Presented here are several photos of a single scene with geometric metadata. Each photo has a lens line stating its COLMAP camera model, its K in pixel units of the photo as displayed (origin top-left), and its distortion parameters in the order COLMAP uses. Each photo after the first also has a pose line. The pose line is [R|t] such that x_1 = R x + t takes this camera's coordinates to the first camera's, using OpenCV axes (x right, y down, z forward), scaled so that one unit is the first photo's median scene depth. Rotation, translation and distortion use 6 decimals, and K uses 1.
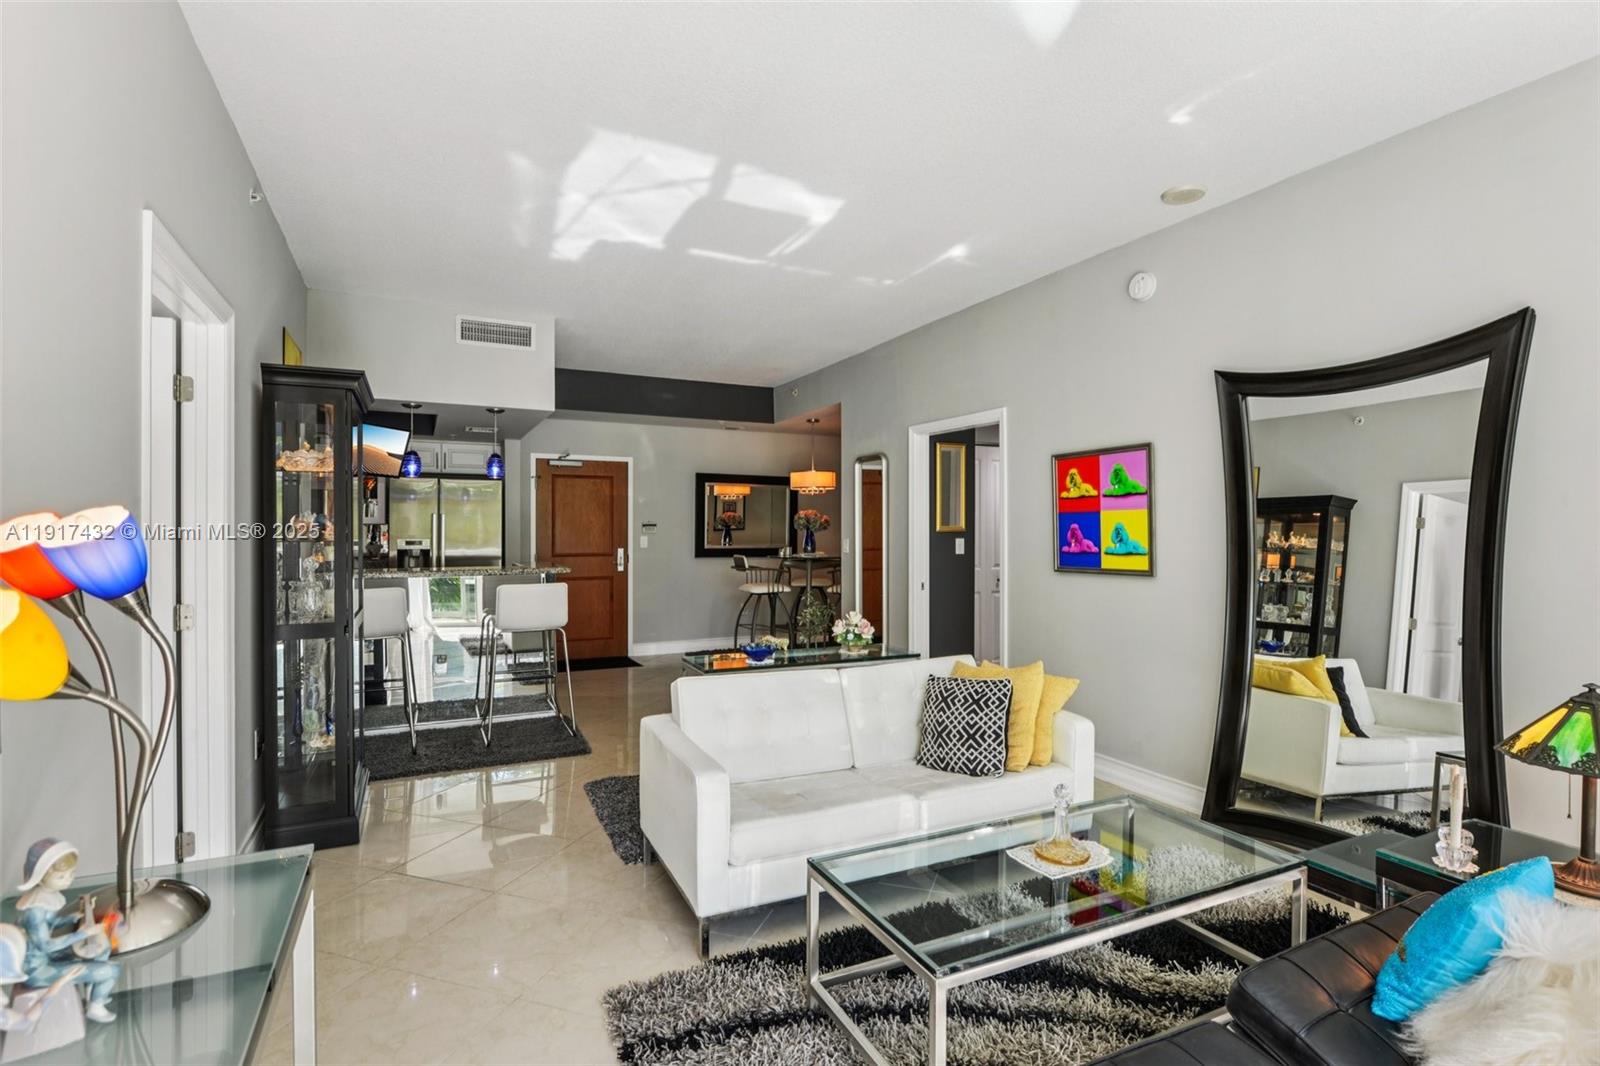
lens RADIAL K [[791.4, 0, 801.8], [0, 791.4, 523.7], [0, 0, 1]] dist [0.001782, -0.004279]
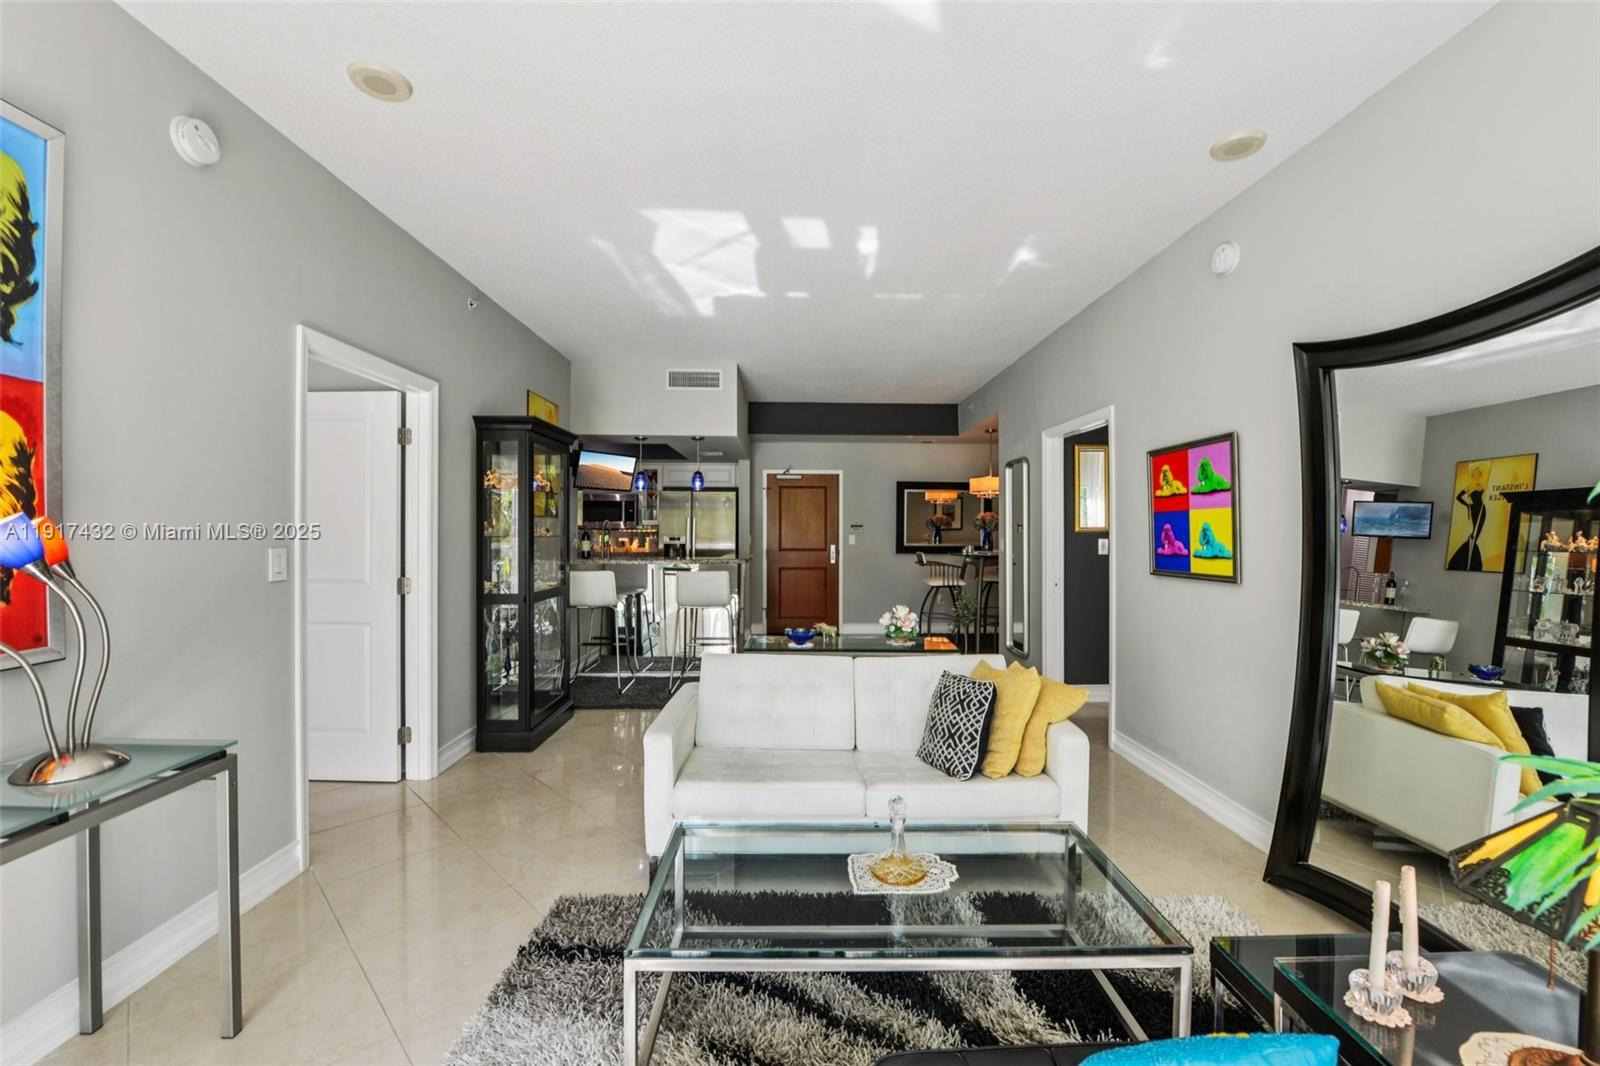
lens RADIAL K [[648.5, 0, 793.7], [0, 648.5, 525.6], [0, 0, 1]] dist [-0.013964, -0.001491]
pose [[0.903519, -0.000679, -0.428547, 0.283023], [0.001146, 0.999999, 0.000833, 0.000898], [0.428546, -0.001244, 0.903519, 0.126913]]
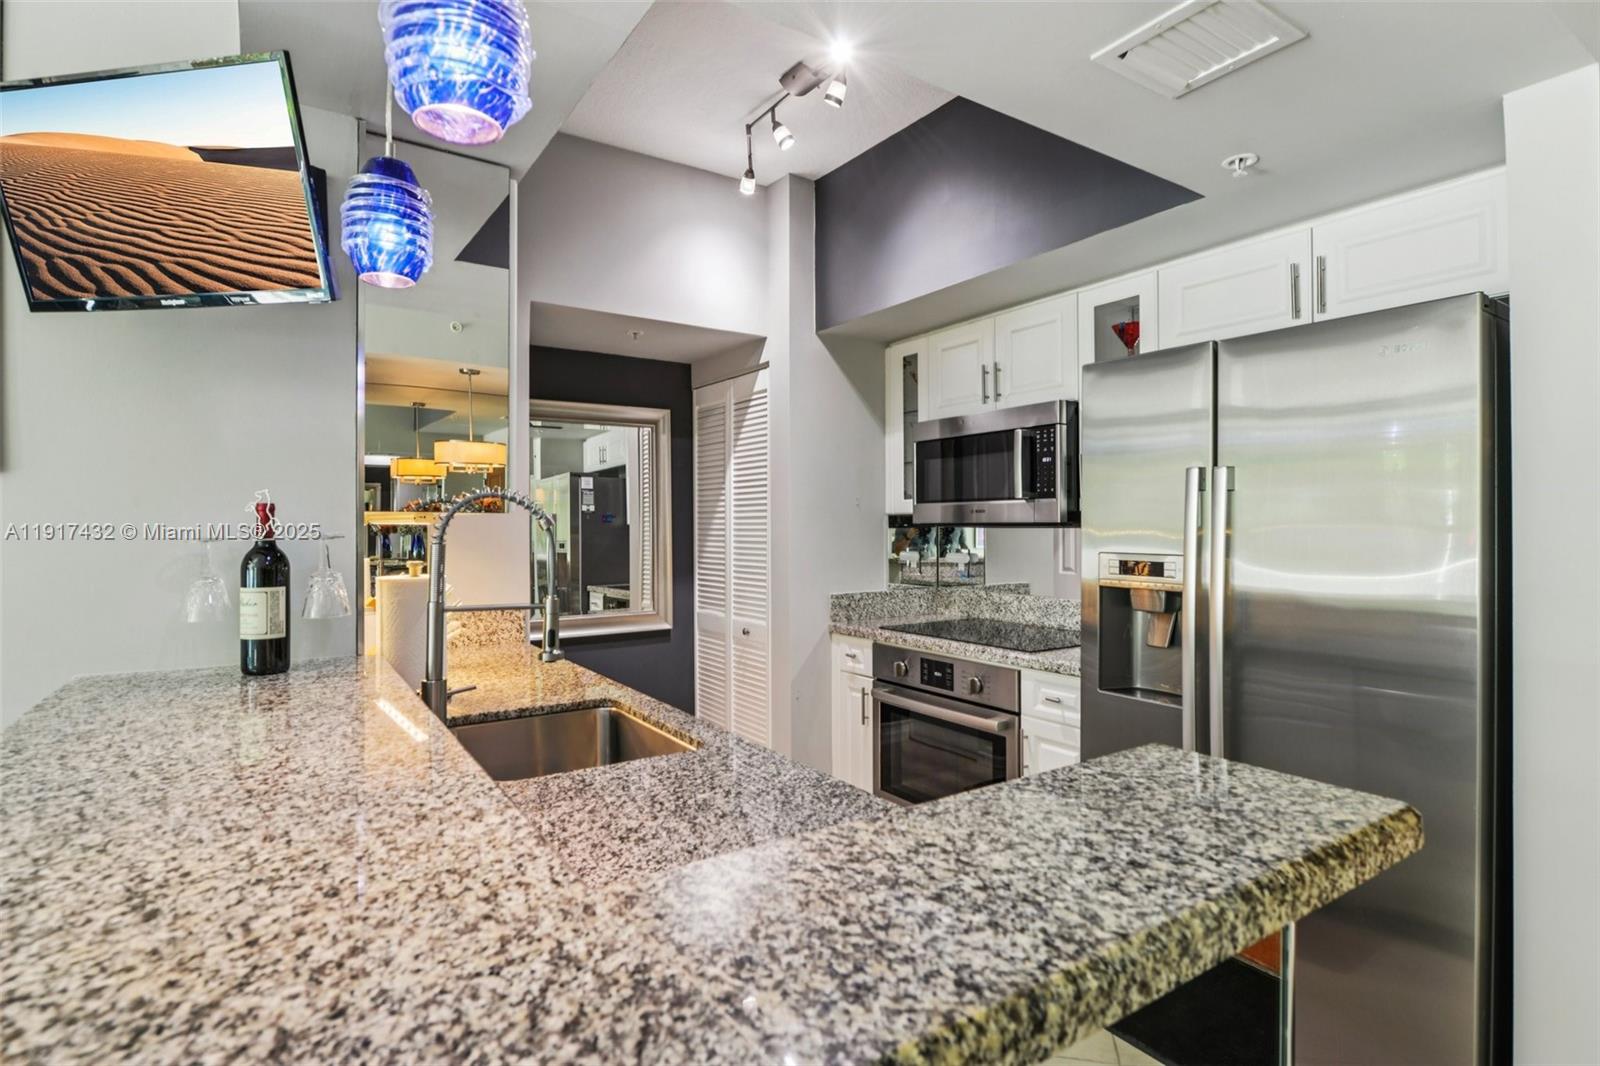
lens RADIAL K [[791.4, 0, 820.1], [0, 791.4, 522.6], [0, 0, 1]] dist [0.001782, -0.004279]
pose [[0.151576, -0.004410, -0.988436, -0.341747], [0.014055, 0.999899, -0.002306, 0.009382], [0.988346, -0.013543, 0.151622, 1.354560]]
